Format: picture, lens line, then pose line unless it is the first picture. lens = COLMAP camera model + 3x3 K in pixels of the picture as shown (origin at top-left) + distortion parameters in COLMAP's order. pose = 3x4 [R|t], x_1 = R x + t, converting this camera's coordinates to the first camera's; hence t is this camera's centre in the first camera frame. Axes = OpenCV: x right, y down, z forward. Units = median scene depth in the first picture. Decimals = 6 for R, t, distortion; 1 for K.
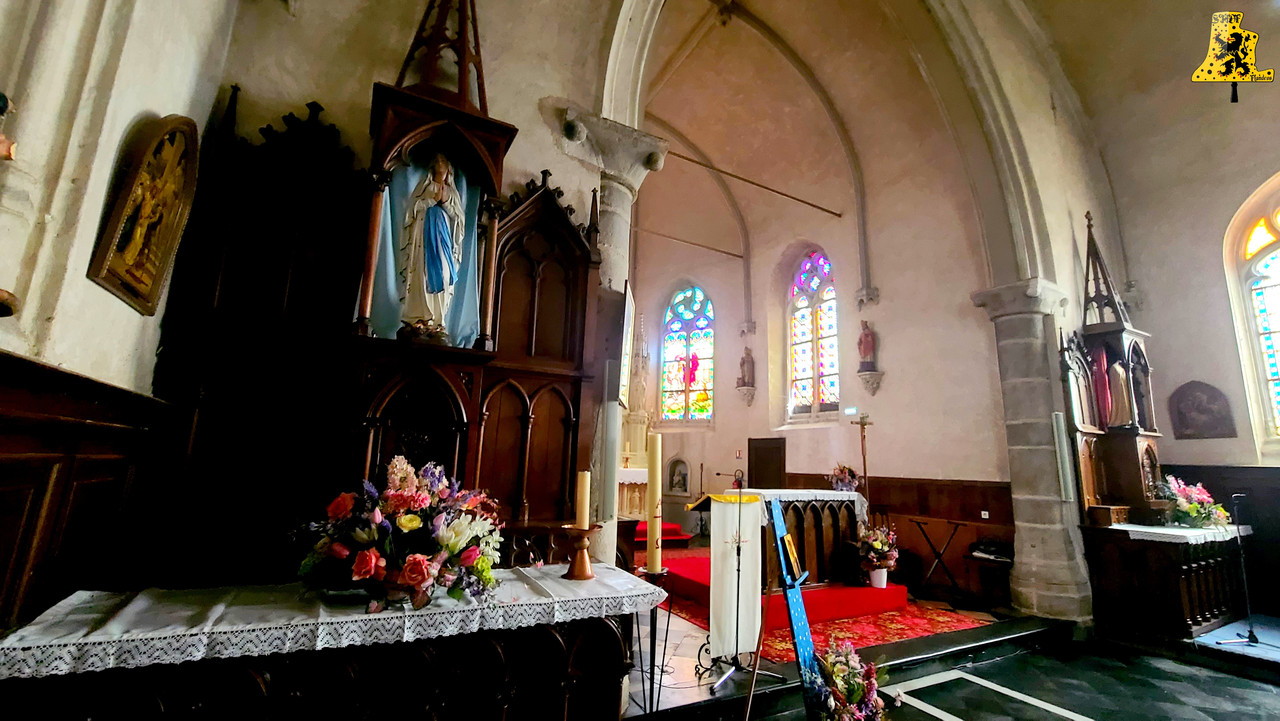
lens RADIAL K [[524.5, 0, 628.0], [0, 524.5, 356.2], [0, 0, 1]] dist [-0.003446, -0.001018]
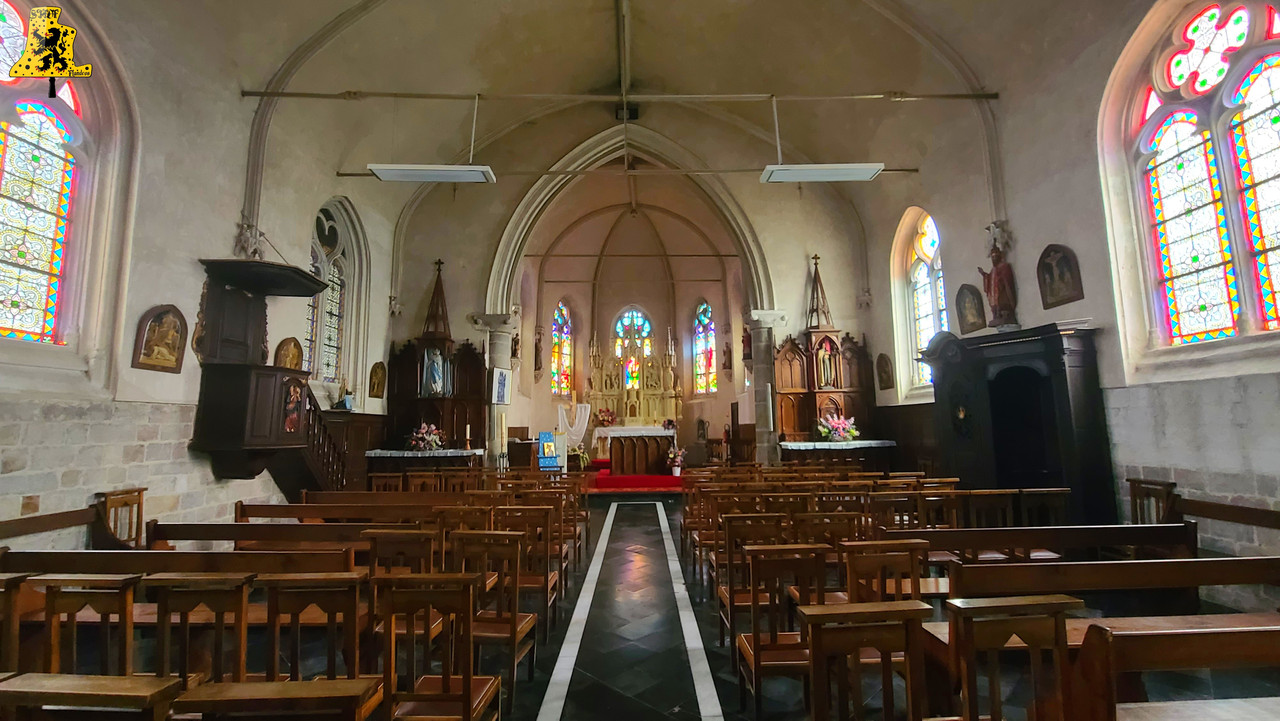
lens RADIAL K [[524.5, 0, 633.0], [0, 524.5, 358.5], [0, 0, 1]] dist [-0.003446, -0.001018]
pose [[0.886307, -0.107564, -0.450433, 0.634053], [0.135291, 0.990360, 0.029710, -0.050526], [0.442895, -0.087271, 0.892316, -0.430131]]
